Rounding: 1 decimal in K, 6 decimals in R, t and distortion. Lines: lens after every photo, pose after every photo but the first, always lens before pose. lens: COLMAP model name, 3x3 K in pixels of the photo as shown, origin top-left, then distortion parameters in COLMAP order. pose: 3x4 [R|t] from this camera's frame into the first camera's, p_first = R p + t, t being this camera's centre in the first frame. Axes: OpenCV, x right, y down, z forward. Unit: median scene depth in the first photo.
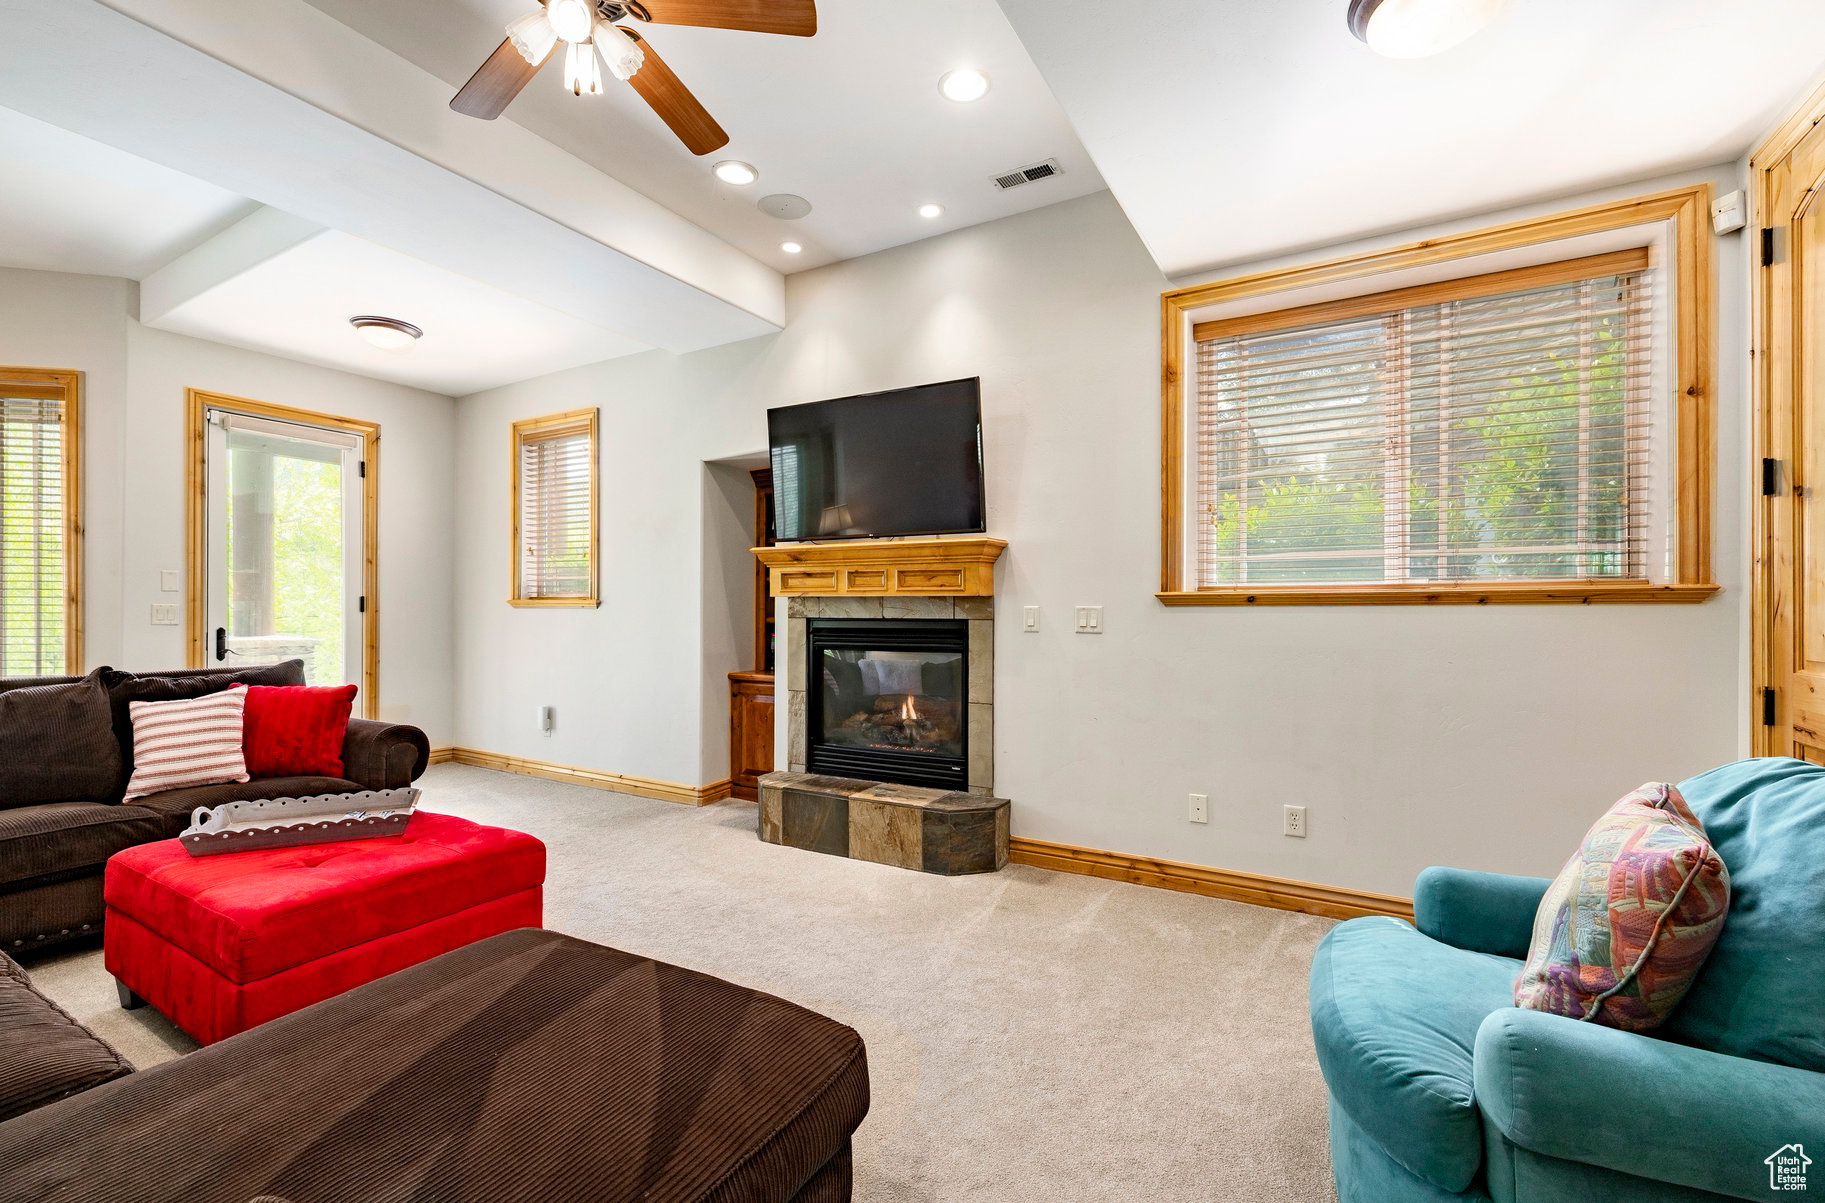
lens RADIAL K [[801.3, 0, 912.5], [0, 801.3, 601.5], [0, 0, 1]] dist [0.000519, 0.000028]
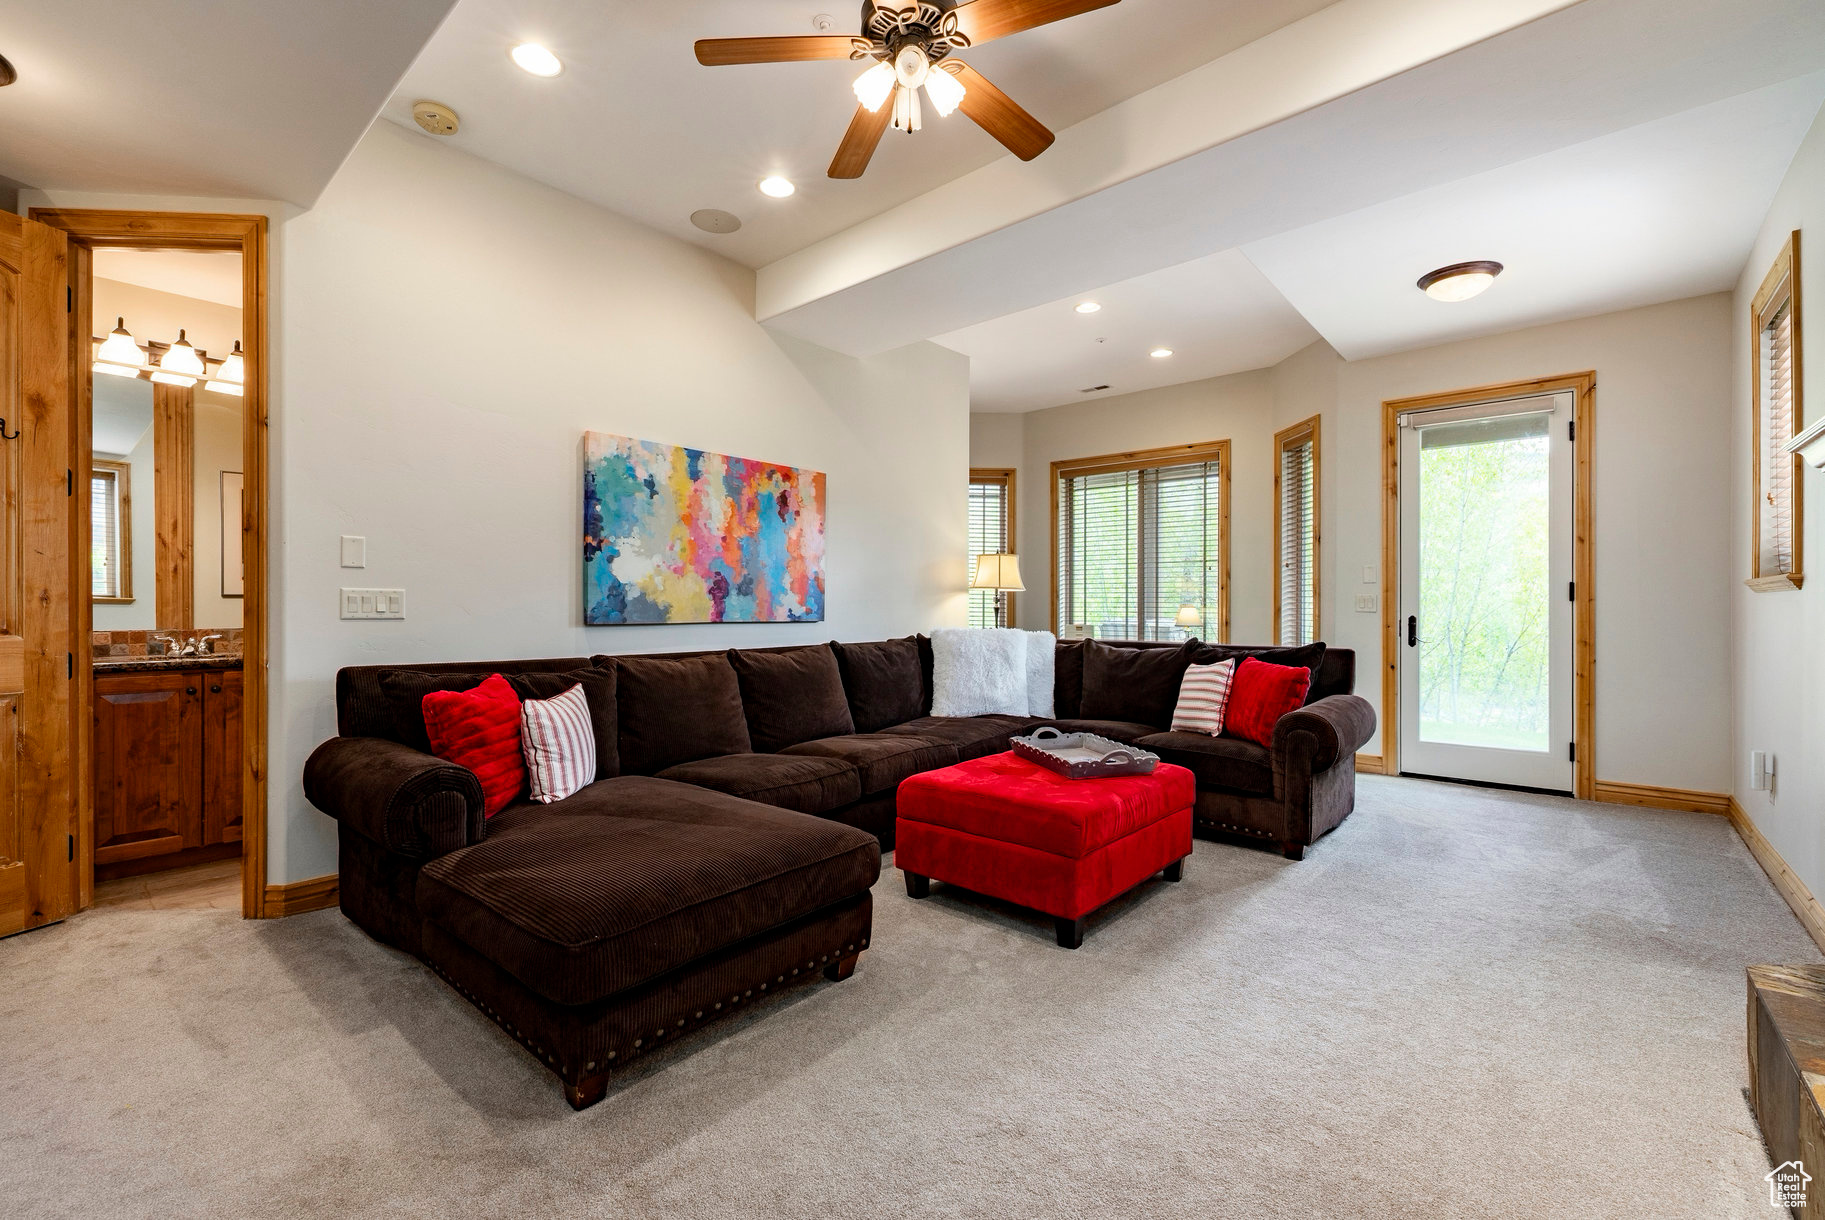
lens RADIAL K [[788.2, 0, 914.3], [0, 788.2, 622.3], [0, 0, 1]] dist [-0.002784, 0.000018]
pose [[-0.173225, 0.014660, -0.984773, 0.264910], [0.007663, 0.999879, 0.013537, 0.020203], [0.984853, -0.005201, -0.173316, 0.481504]]
